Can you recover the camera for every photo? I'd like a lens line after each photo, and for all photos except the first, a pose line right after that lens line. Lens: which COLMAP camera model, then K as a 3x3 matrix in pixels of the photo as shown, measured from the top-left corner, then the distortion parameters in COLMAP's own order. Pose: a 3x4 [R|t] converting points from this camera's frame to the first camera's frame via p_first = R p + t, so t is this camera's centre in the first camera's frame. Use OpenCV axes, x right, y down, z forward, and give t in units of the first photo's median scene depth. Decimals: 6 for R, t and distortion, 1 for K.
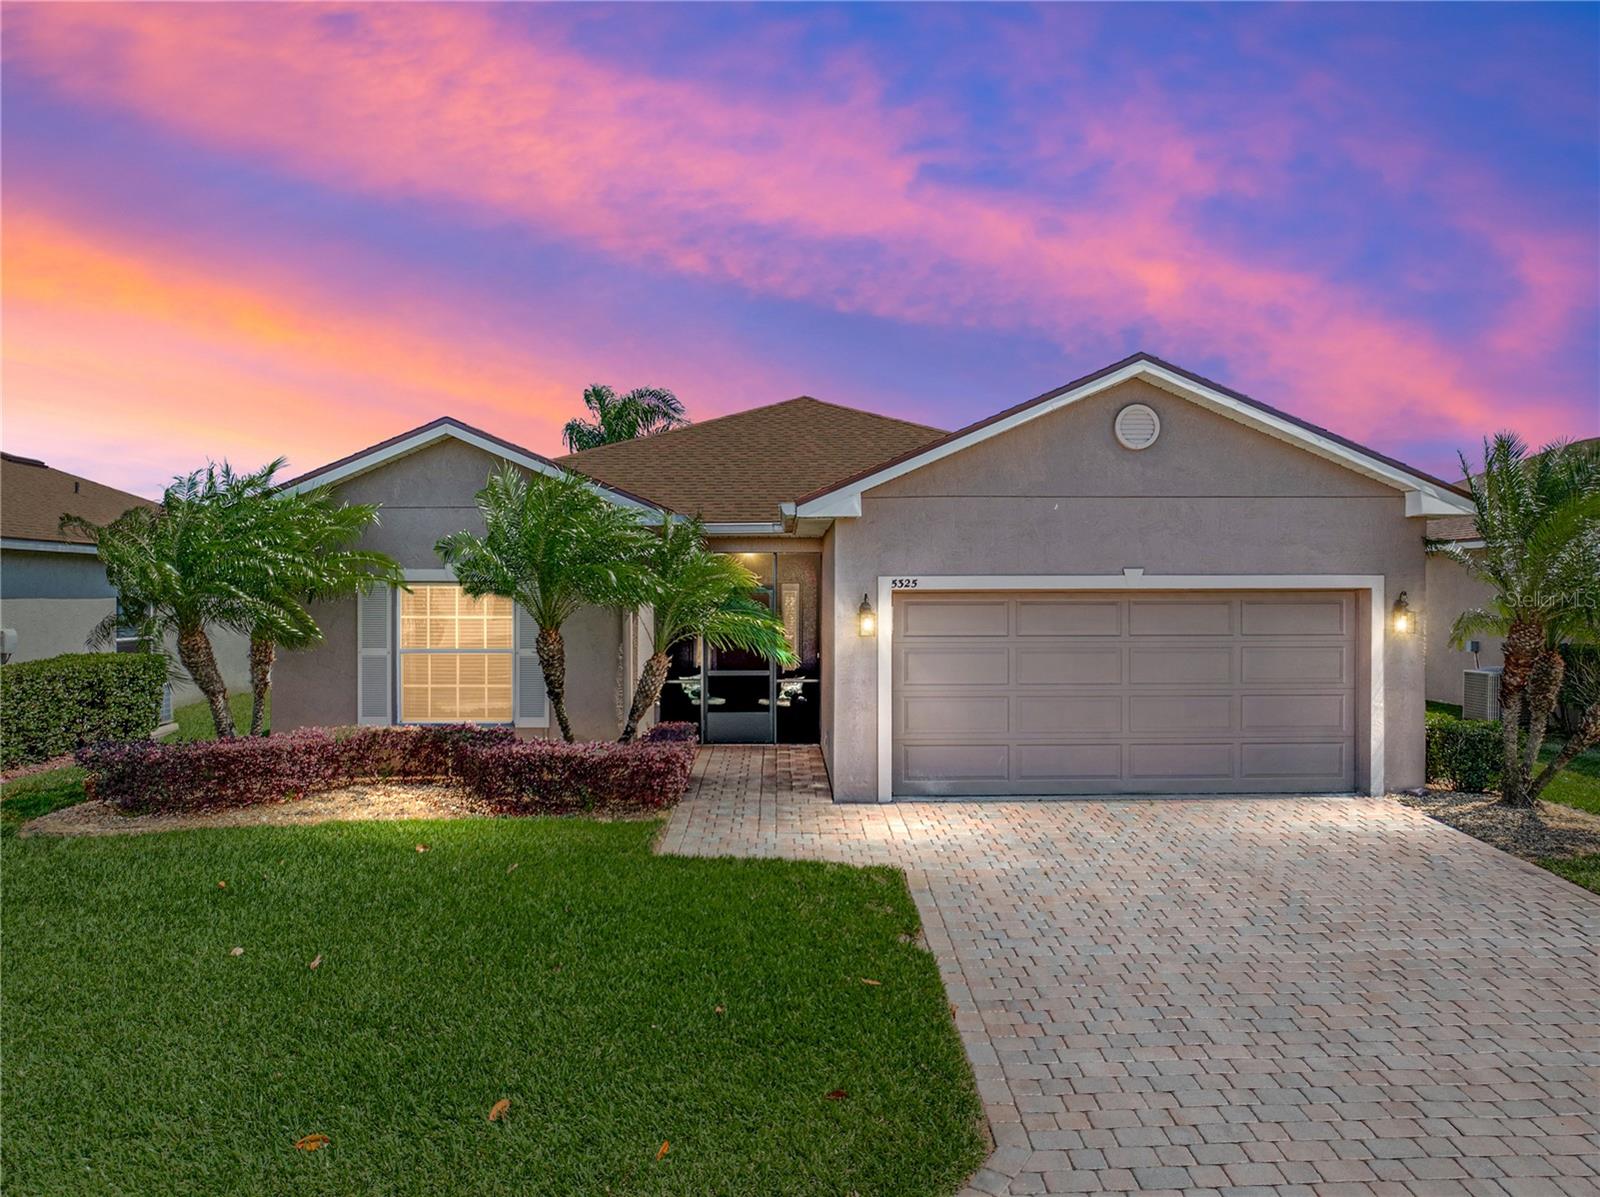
lens RADIAL K [[1118.2, 0, 800.0], [0, 1118.2, 598.5], [0, 0, 1]] dist [-0.027423, 0.000997]
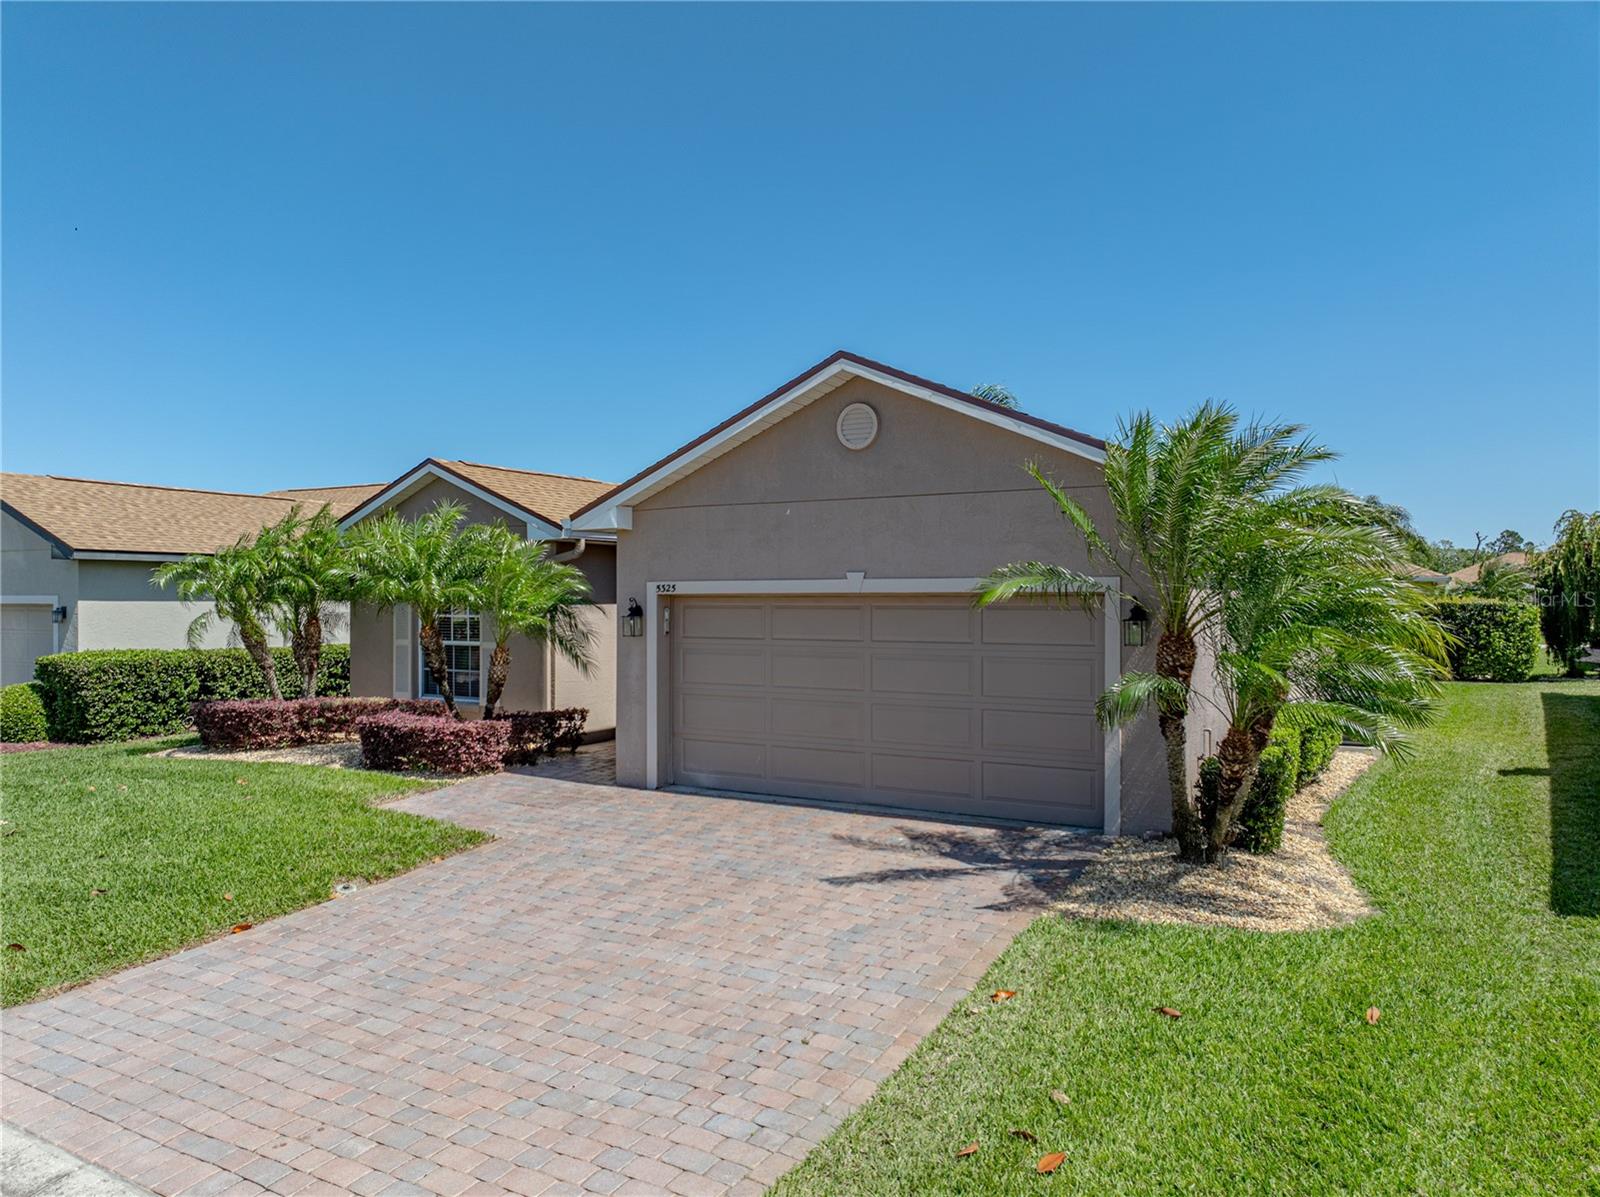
lens RADIAL K [[1127.8, 0, 800.0], [0, 1127.8, 598.5], [0, 0, 1]] dist [-0.034239, 0.020684]
pose [[0.855072, 0.001507, -0.518507, 0.766527], [-0.005001, 0.999973, -0.005340, 0.001695], [0.518485, 0.007159, 0.855057, 0.133493]]
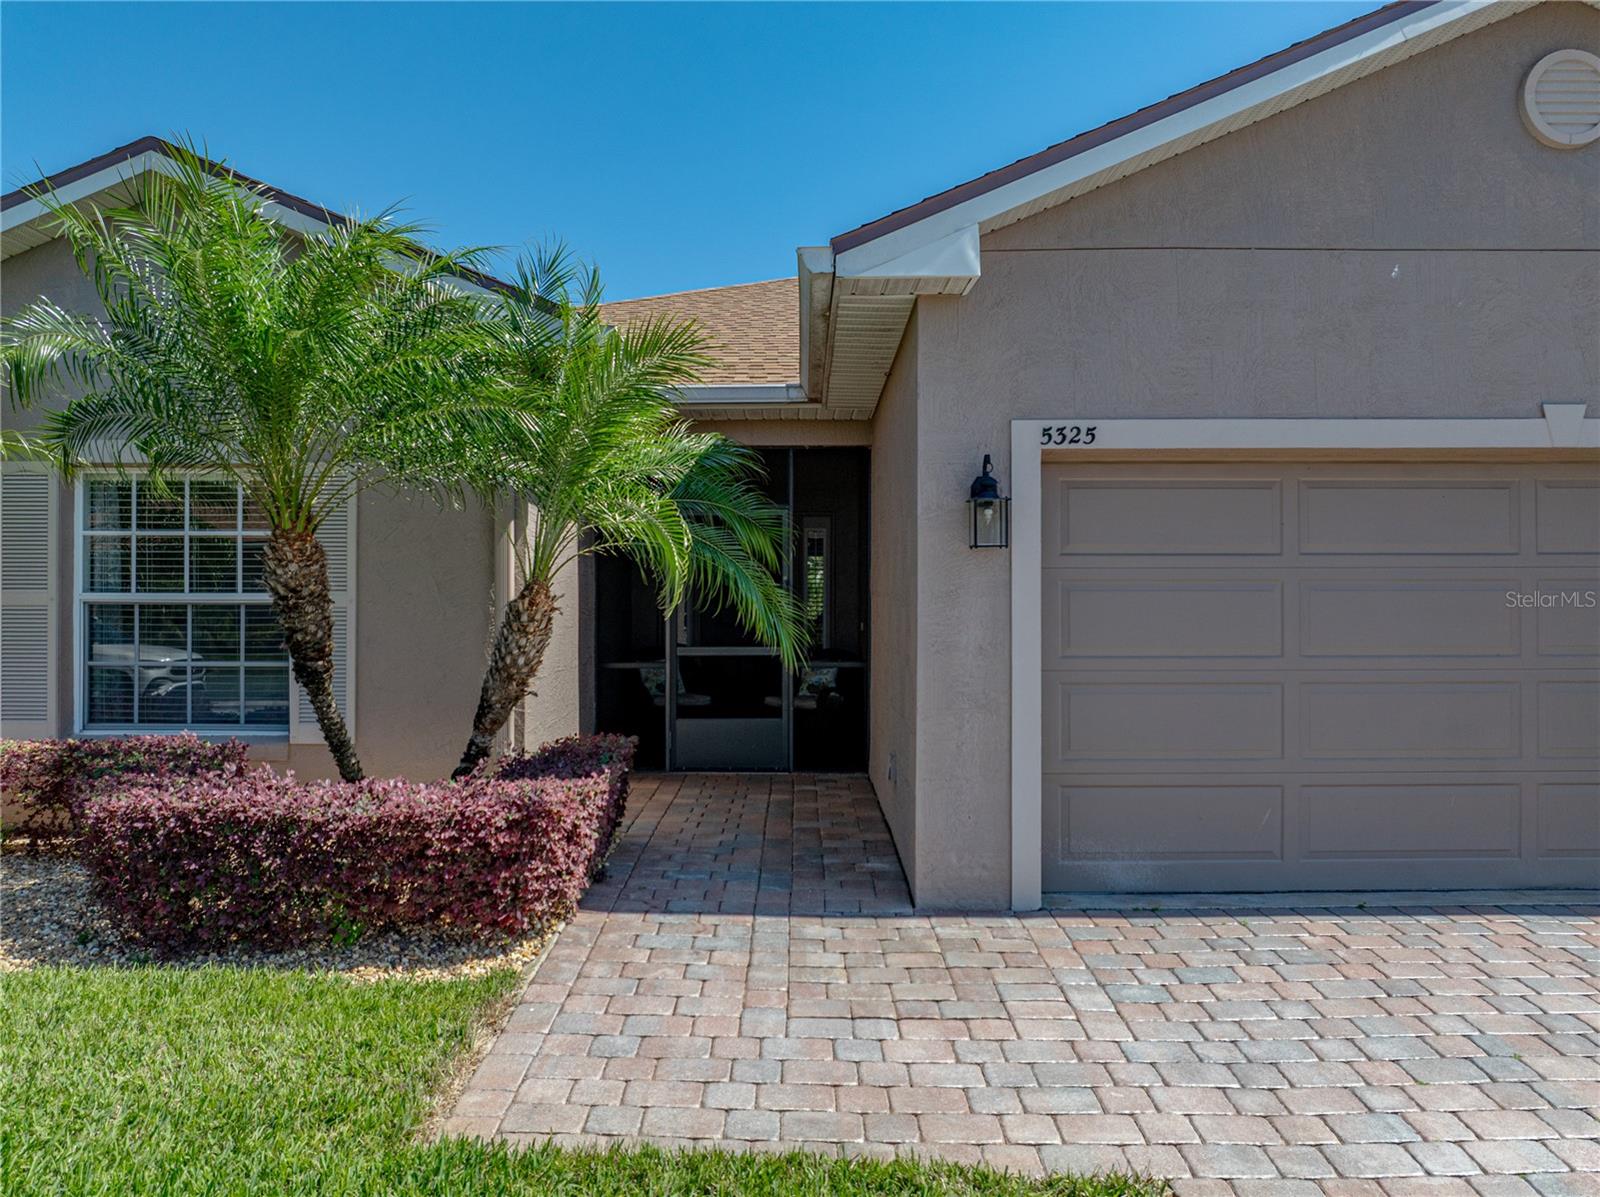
lens RADIAL K [[1127.8, 0, 800.0], [0, 1127.8, 598.5], [0, 0, 1]] dist [-0.034239, 0.020684]
pose [[0.999820, 0.001167, -0.018951, -0.008436], [-0.001335, 0.999960, -0.008851, 0.057849], [0.018940, 0.008875, 0.999781, 0.532921]]
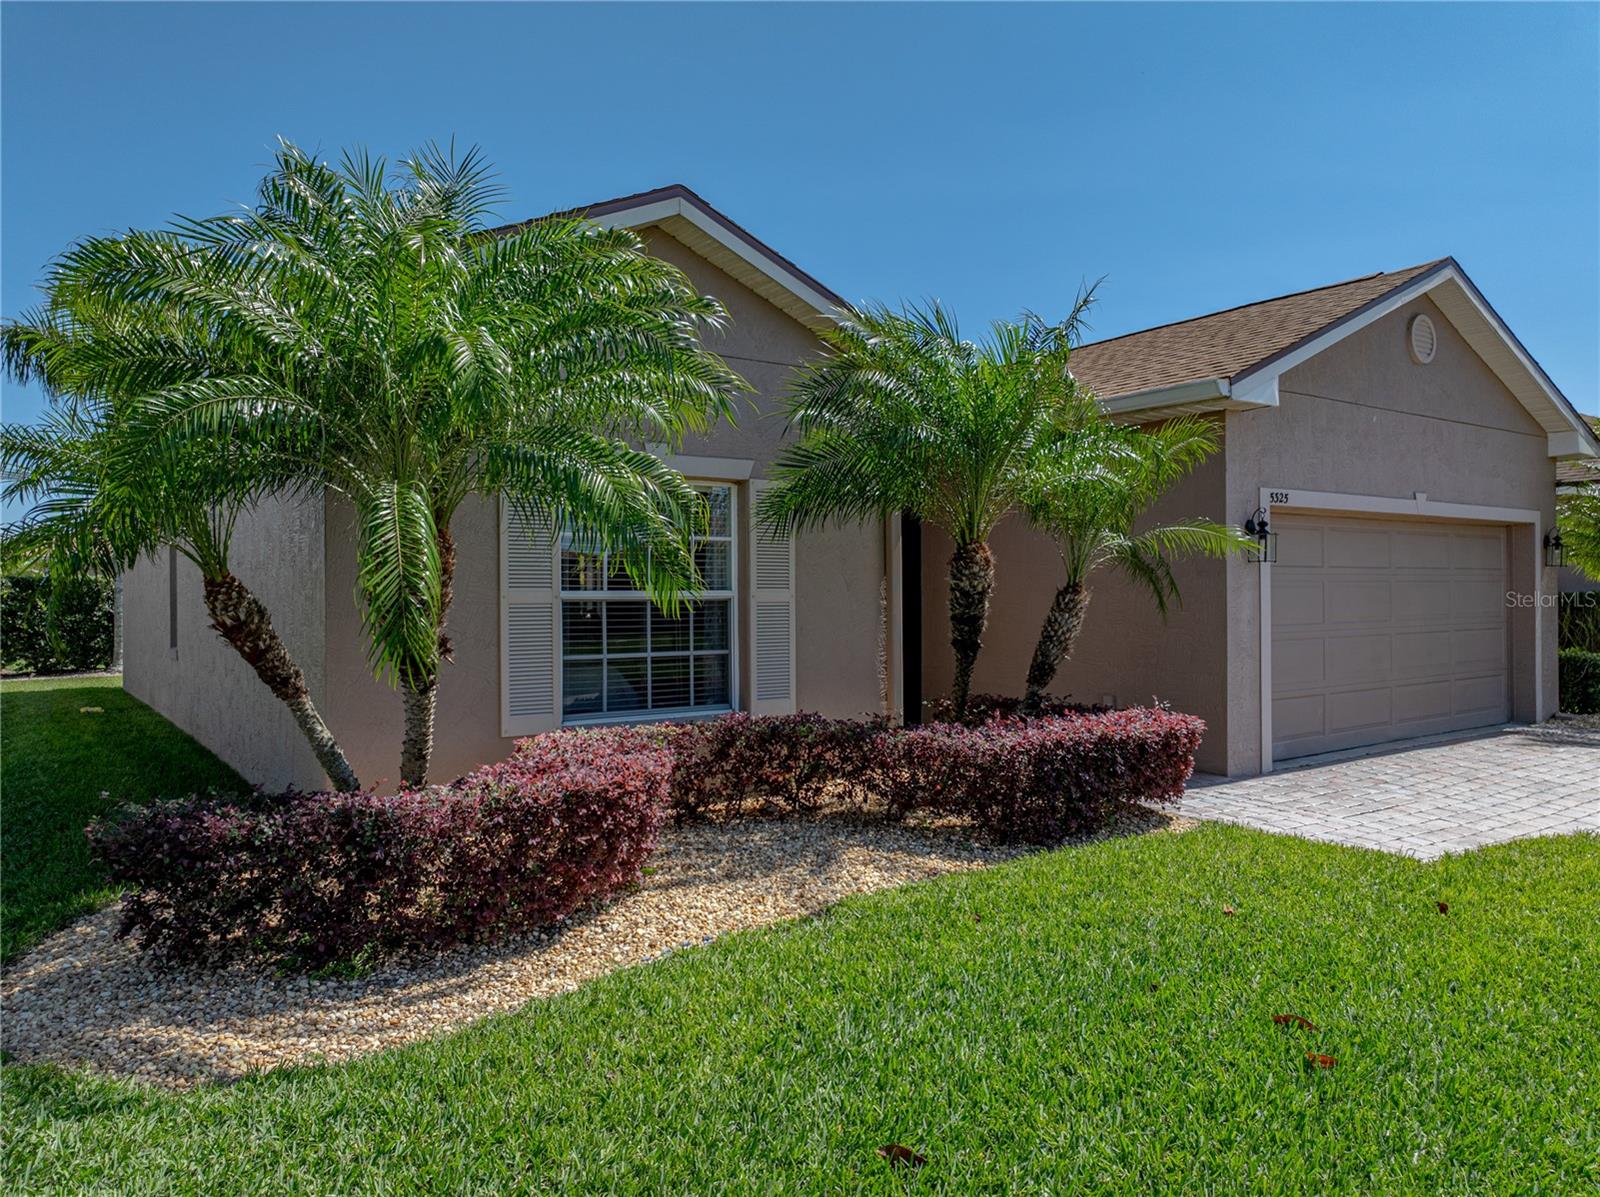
lens RADIAL K [[1127.8, 0, 800.0], [0, 1127.8, 598.5], [0, 0, 1]] dist [-0.034239, 0.020684]
pose [[0.824902, -0.006672, 0.565236, -0.643777], [0.009706, 0.999950, -0.002361, 0.057277], [-0.565192, 0.007434, 0.824926, 0.528058]]
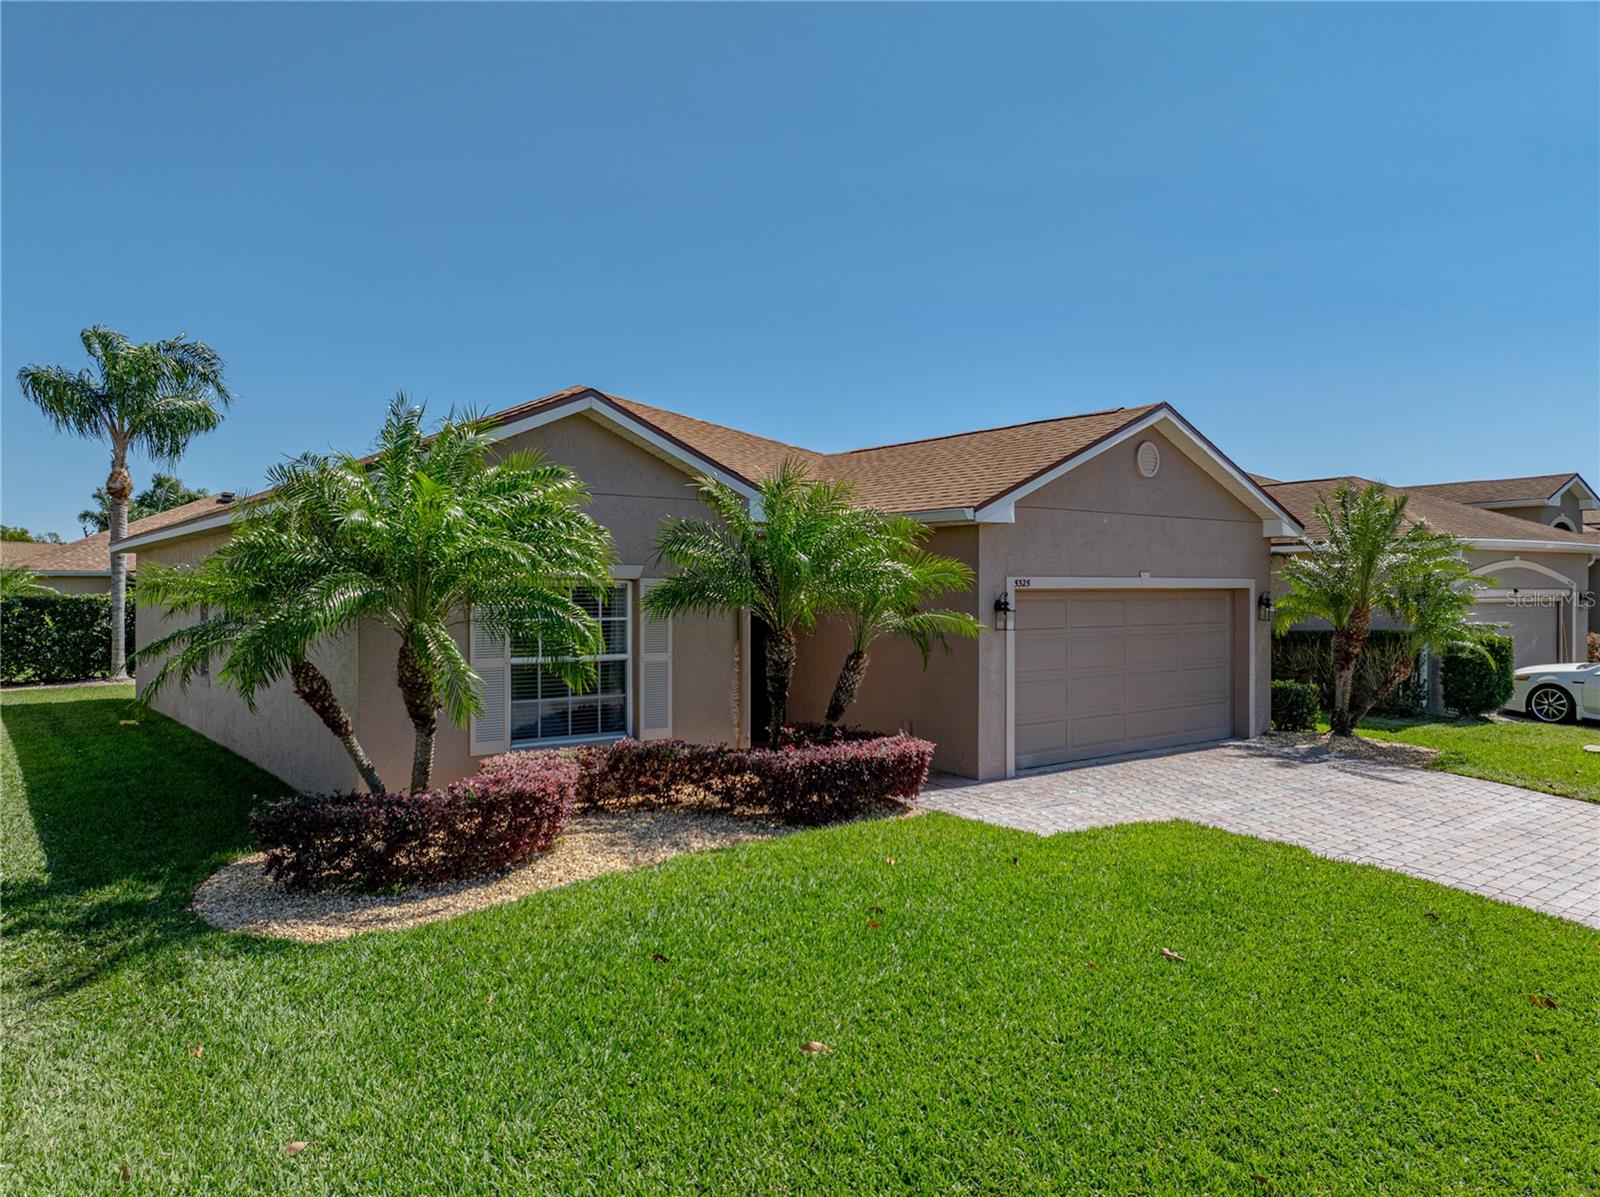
lens RADIAL K [[1118.2, 0, 800.0], [0, 1118.2, 598.5], [0, 0, 1]] dist [-0.027423, 0.000997]
pose [[0.799973, -0.003990, 0.600023, -0.766024], [0.002510, 0.999991, 0.003304, -0.002233], [-0.600031, -0.001137, 0.799976, 0.226121]]
